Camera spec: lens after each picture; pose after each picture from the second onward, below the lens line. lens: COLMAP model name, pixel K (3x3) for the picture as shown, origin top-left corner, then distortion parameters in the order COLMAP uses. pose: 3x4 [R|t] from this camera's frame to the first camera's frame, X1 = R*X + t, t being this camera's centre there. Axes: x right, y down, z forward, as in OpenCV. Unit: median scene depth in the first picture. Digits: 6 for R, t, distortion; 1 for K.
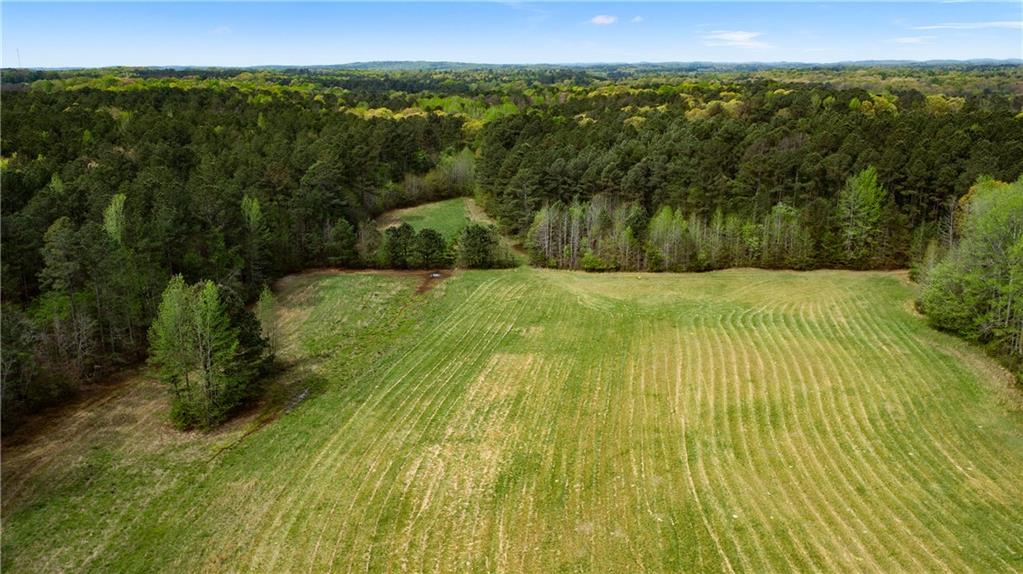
lens RADIAL K [[811.5, 0, 511.5], [0, 811.5, 287.0], [0, 0, 1]] dist [-0.009109, 0.005972]
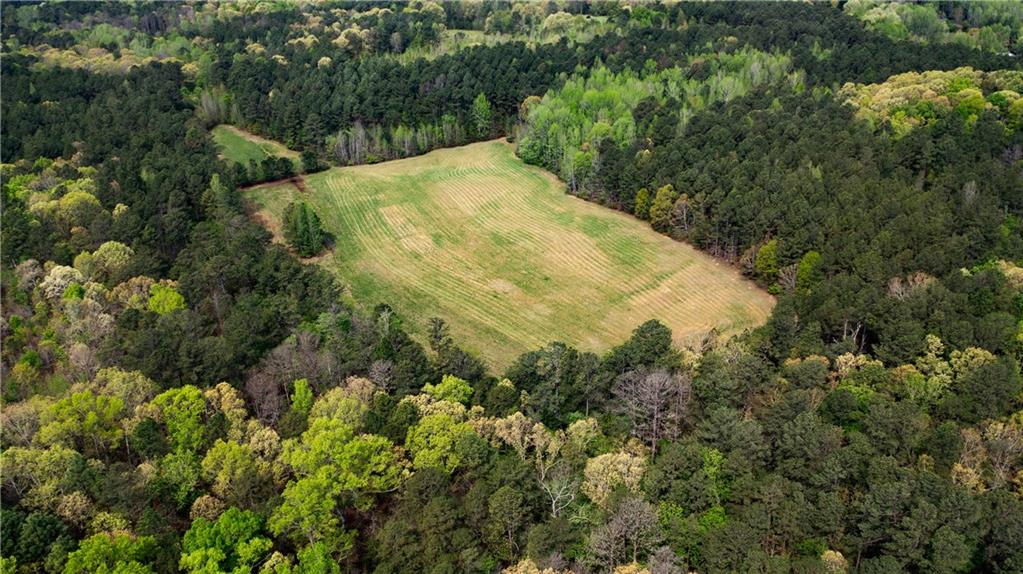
lens RADIAL K [[811.5, 0, 511.5], [0, 811.5, 287.0], [0, 0, 1]] dist [-0.009109, 0.005972]
pose [[0.835076, -0.262679, 0.483371, -0.689750], [0.165324, 0.957854, 0.234912, -0.147323], [-0.524705, -0.116256, 0.843308, -0.955023]]
